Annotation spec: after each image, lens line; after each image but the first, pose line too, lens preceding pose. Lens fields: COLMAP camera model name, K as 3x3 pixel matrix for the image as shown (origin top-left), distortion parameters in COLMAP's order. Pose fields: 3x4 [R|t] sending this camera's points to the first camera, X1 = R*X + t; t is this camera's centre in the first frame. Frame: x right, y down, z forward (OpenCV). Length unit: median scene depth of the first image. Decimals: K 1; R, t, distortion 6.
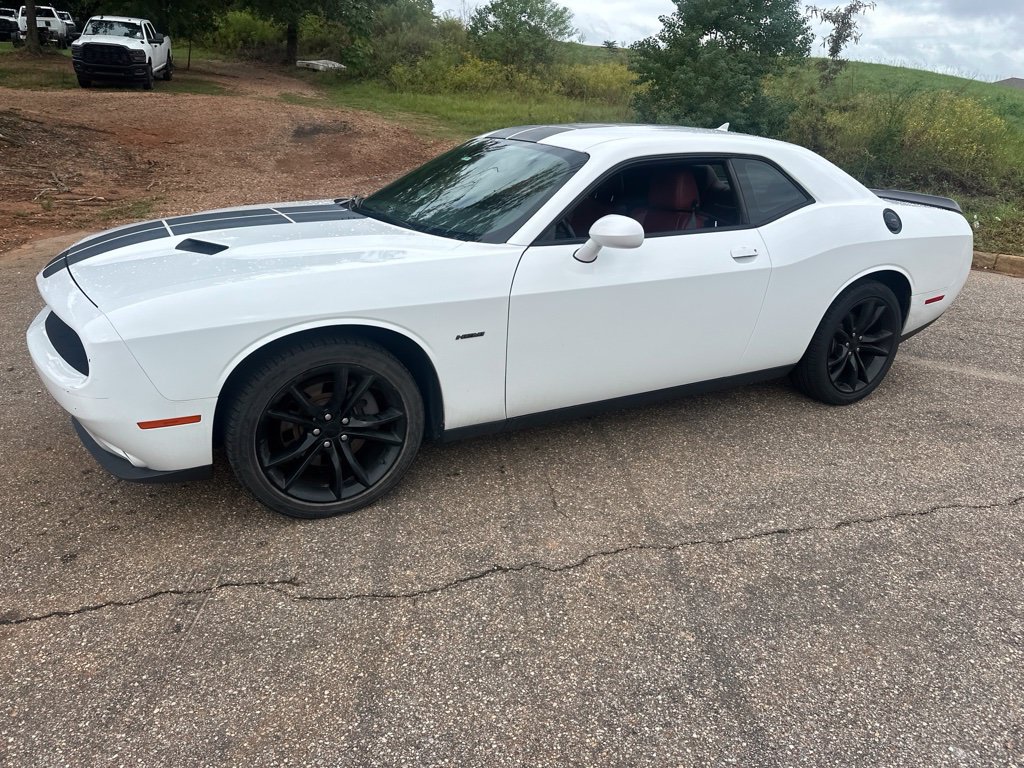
lens RADIAL K [[733.5, 0, 508.0], [0, 733.5, 382.9], [0, 0, 1]] dist [0.039226, -0.057660]
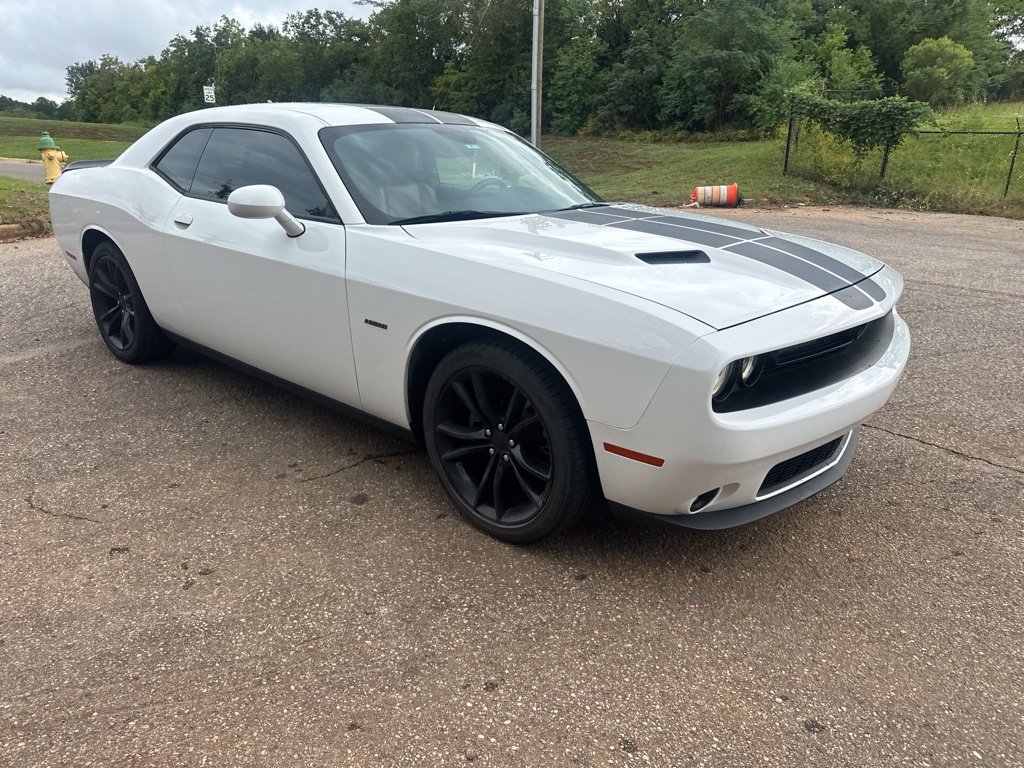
lens RADIAL K [[716.4, 0, 540.3], [0, 716.4, 385.9], [0, 0, 1]] dist [0.009926, -0.006067]
pose [[-0.377771, -0.347411, 0.858251, -0.695026], [0.278447, 0.841402, 0.463153, -0.317296], [-0.883038, 0.413943, -0.221122, 0.888877]]
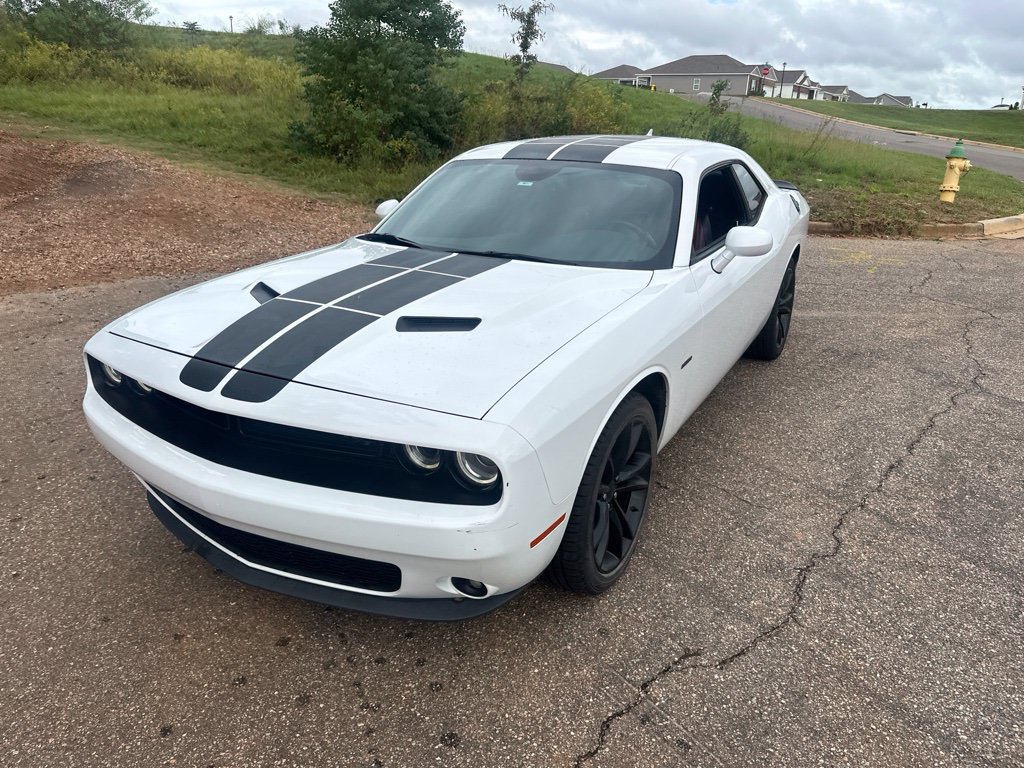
lens RADIAL K [[739.0, 0, 522.6], [0, 739.0, 381.4], [0, 0, 1]] dist [0.018023, -0.025805]
pose [[0.840991, -0.213490, 0.497148, -0.419586], [0.204017, 0.976161, 0.074071, -0.089392], [-0.501109, 0.039134, 0.864499, 0.130732]]
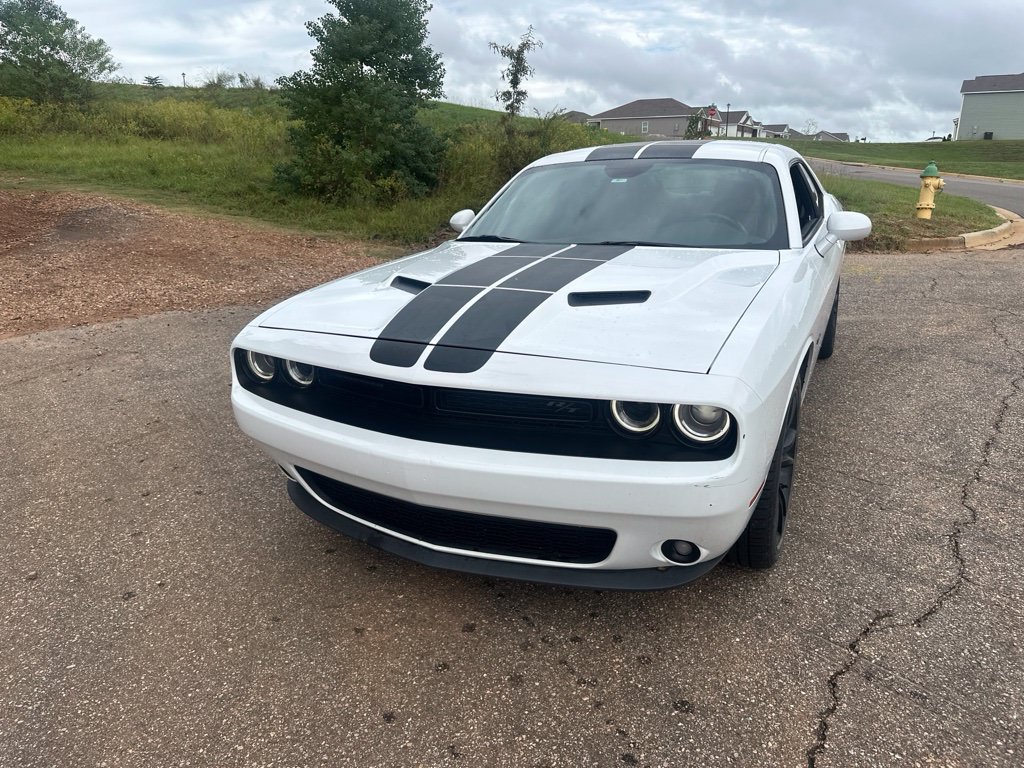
lens RADIAL K [[738.4, 0, 515.3], [0, 738.4, 381.9], [0, 0, 1]] dist [0.029338, -0.037081]
pose [[0.806994, -0.221522, 0.547438, -0.540948], [0.246656, 0.968687, 0.028379, -0.077757], [-0.536583, 0.112127, 0.836365, 0.204011]]
